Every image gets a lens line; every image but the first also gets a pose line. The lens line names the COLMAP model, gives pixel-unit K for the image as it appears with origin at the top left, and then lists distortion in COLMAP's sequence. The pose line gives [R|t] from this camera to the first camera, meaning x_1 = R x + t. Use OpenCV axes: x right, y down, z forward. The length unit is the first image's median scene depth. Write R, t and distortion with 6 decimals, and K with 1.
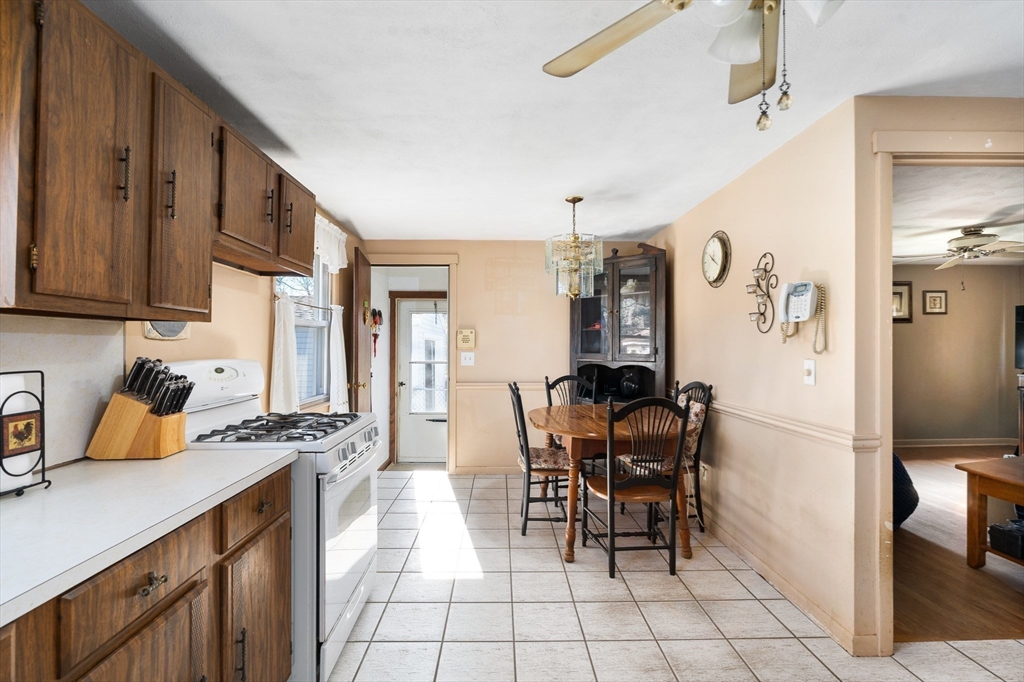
lens RADIAL K [[468.0, 0, 507.4], [0, 468.0, 341.7], [0, 0, 1]] dist [-0.004257, 0.001803]
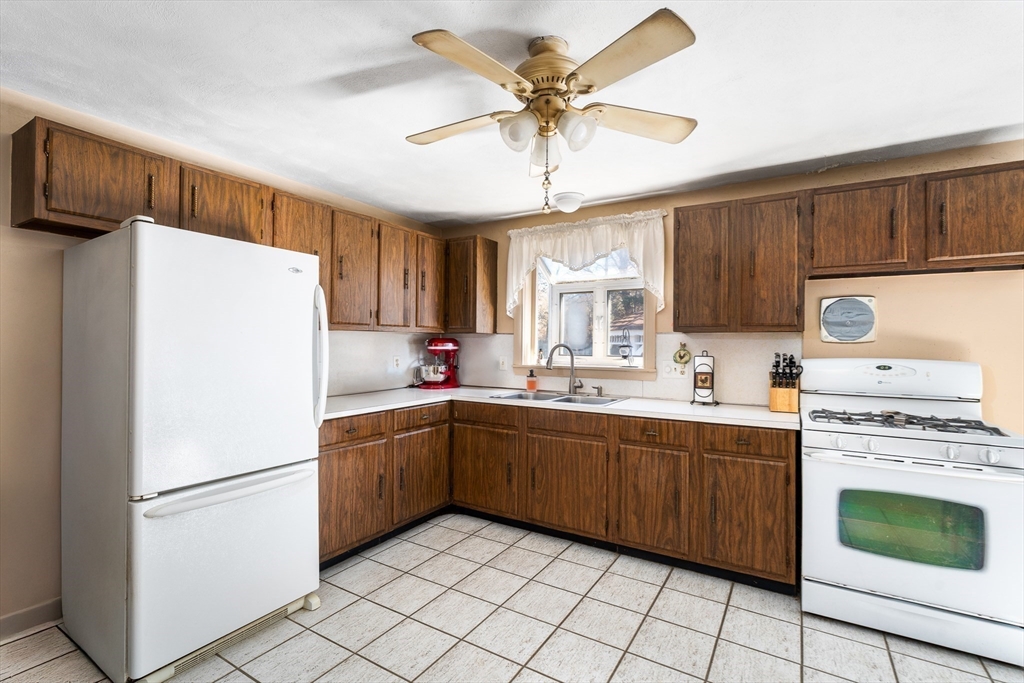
lens RADIAL K [[468.0, 0, 503.8], [0, 468.0, 339.4], [0, 0, 1]] dist [-0.004257, 0.001803]
pose [[-0.542384, -0.011940, -0.840046, 0.943857], [-0.001751, 0.999913, -0.013081, 0.005255], [0.840129, -0.005624, -0.542358, 0.828300]]
